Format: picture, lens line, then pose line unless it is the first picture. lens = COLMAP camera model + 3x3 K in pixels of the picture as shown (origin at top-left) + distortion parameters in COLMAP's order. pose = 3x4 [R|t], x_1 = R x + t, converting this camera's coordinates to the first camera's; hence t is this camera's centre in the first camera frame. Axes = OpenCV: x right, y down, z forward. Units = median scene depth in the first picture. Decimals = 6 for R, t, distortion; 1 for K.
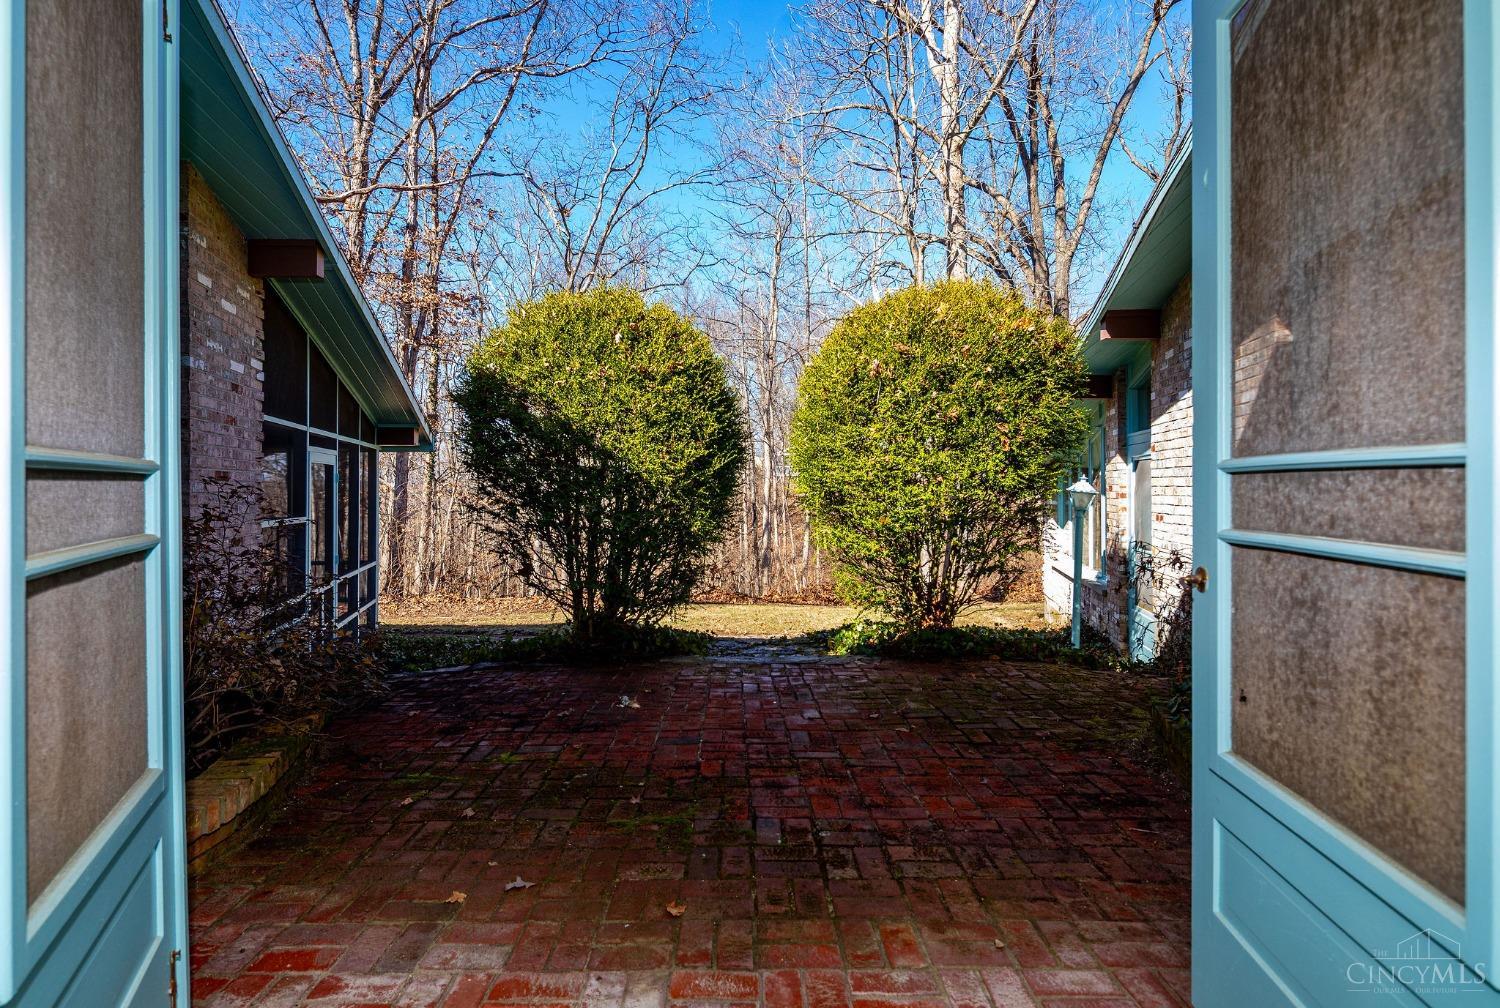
lens RADIAL K [[724.2, 0, 750.0], [0, 724.2, 504.0], [0, 0, 1]] dist [0.002304, 0.000211]
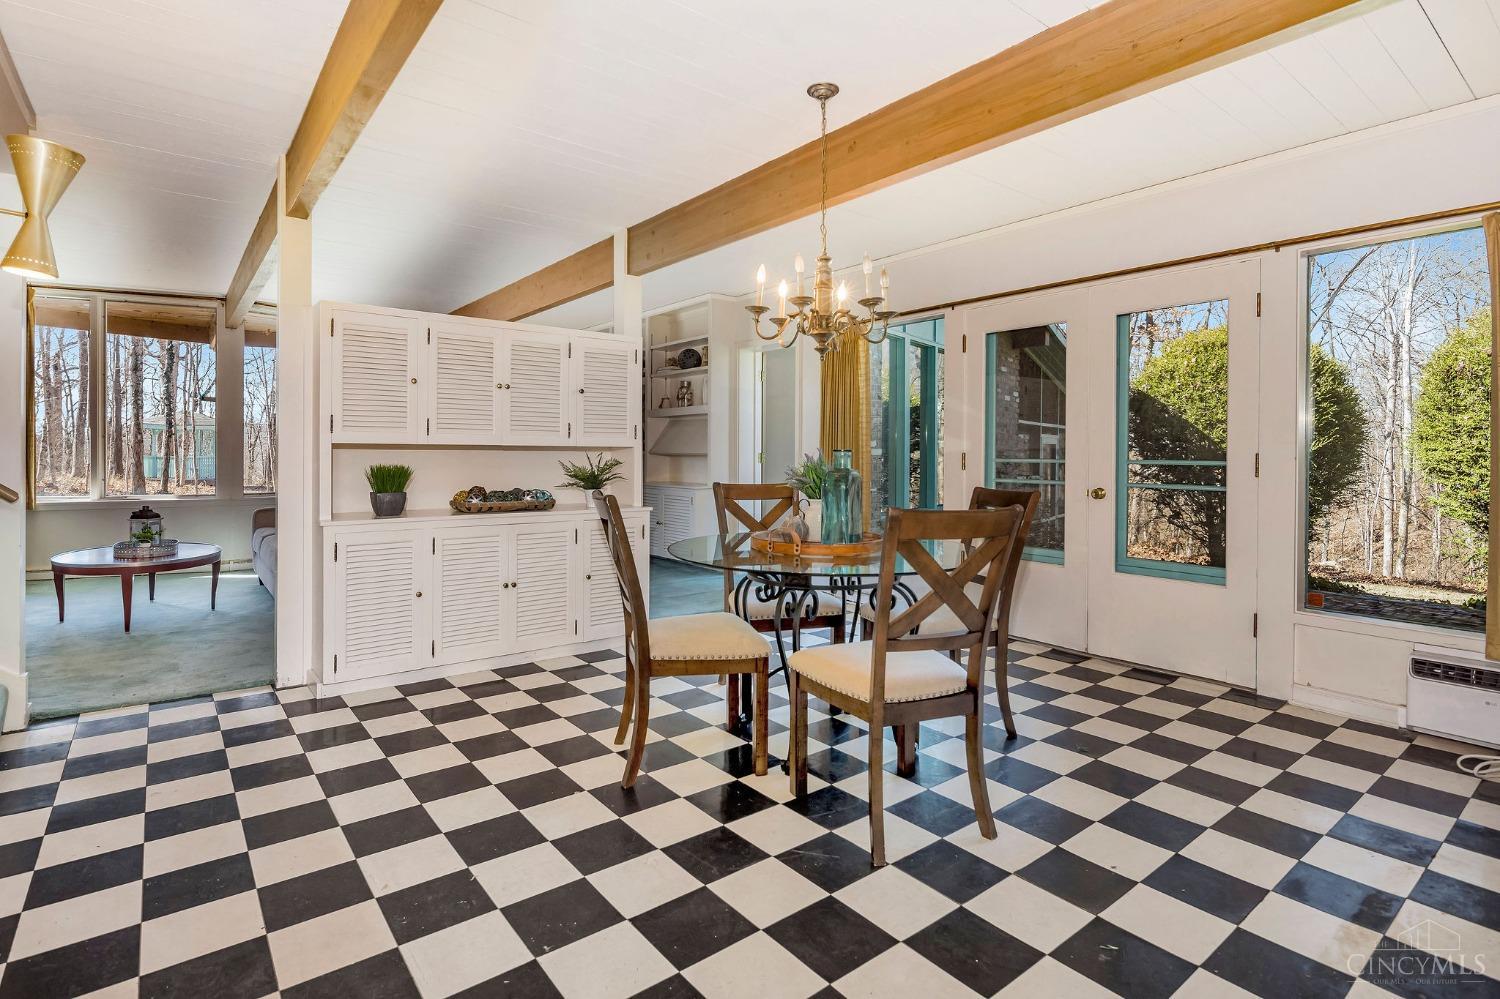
lens RADIAL K [[738.1, 0, 753.6], [0, 738.1, 456.2], [0, 0, 1]] dist [-0.000200, -0.000022]
pose [[0.600081, 0.006487, -0.799913, 0.426957], [-0.009278, 0.999956, 0.001150, -0.027339], [0.799885, 0.006732, 0.600115, -0.666599]]
